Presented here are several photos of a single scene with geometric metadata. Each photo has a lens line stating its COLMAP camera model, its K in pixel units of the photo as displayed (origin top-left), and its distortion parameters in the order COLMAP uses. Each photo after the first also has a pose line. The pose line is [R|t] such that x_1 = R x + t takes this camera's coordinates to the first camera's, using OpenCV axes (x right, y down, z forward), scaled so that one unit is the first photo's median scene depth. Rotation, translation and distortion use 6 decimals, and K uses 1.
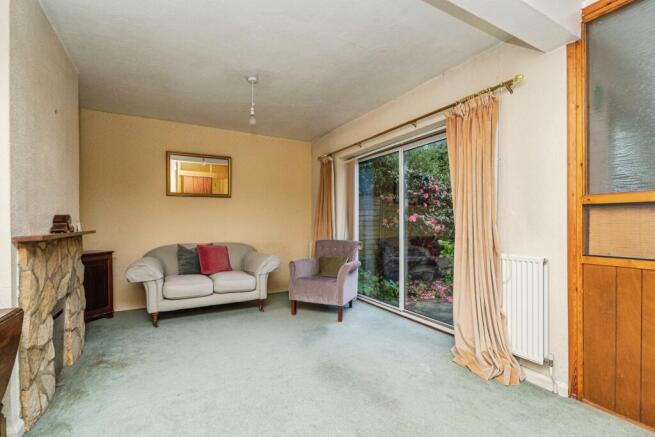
lens RADIAL K [[297.2, 0, 325.5], [0, 297.2, 218.5], [0, 0, 1]] dist [-0.030809, 0.020428]
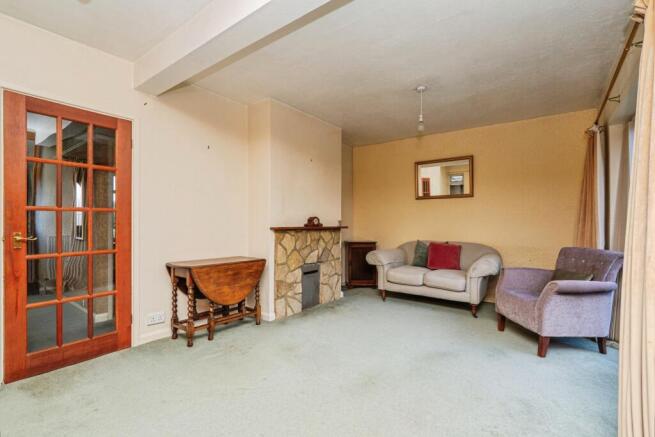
lens RADIAL K [[297.2, 0, 325.5], [0, 297.2, 218.5], [0, 0, 1]] dist [-0.030809, 0.020428]
pose [[0.408413, -0.005293, -0.912782, 0.461551], [0.003186, 0.999985, -0.004374, 0.003805], [0.912792, -0.001122, 0.408424, 0.193214]]
